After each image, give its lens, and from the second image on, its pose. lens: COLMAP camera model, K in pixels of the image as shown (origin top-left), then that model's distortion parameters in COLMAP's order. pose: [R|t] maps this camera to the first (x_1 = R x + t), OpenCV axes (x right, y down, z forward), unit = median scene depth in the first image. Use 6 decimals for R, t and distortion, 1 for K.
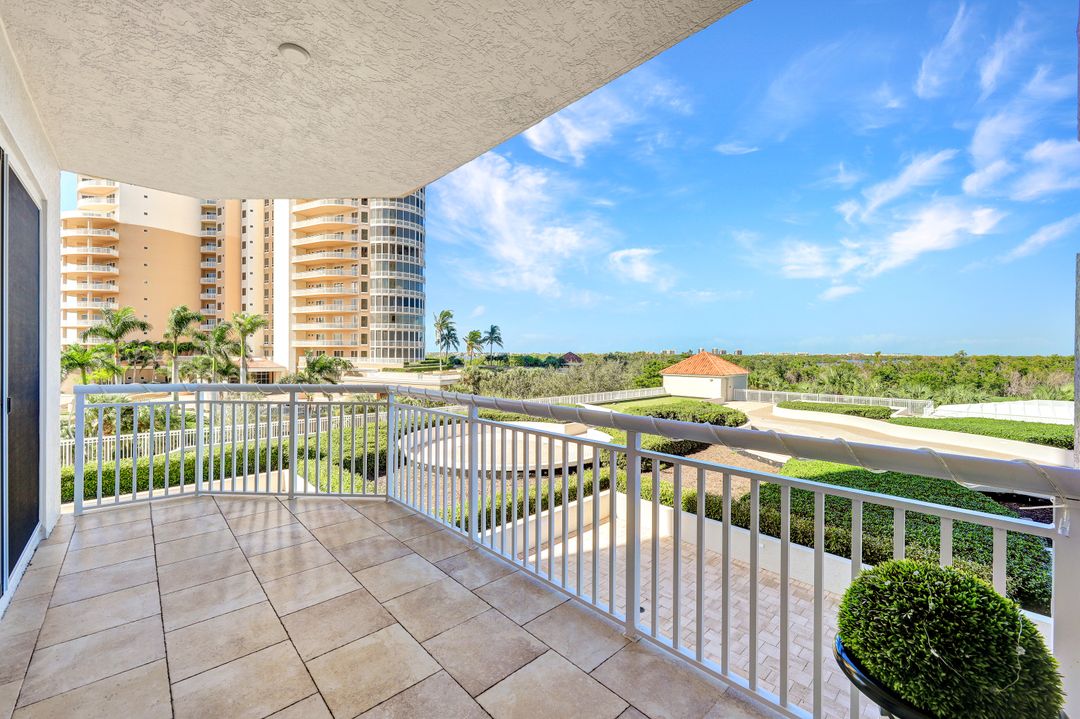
lens RADIAL K [[430.8, 0, 532.5], [0, 430.8, 349.8], [0, 0, 1]] dist [-0.004968, 0.000005]
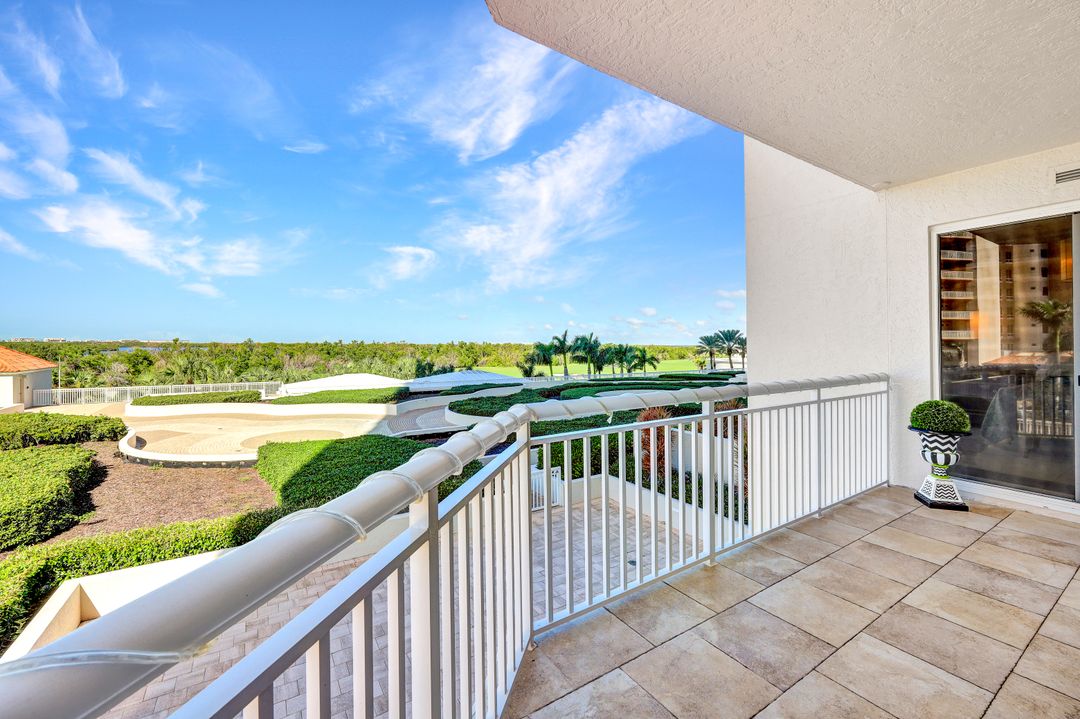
lens RADIAL K [[433.5, 0, 540.5], [0, 433.5, 344.5], [0, 0, 1]] dist [0.000743, -0.000084]
pose [[0.170938, -0.002479, 0.985279, -0.082038], [-0.015703, 0.999863, 0.005240, 0.001874], [-0.985157, -0.016368, 0.170876, 0.093295]]
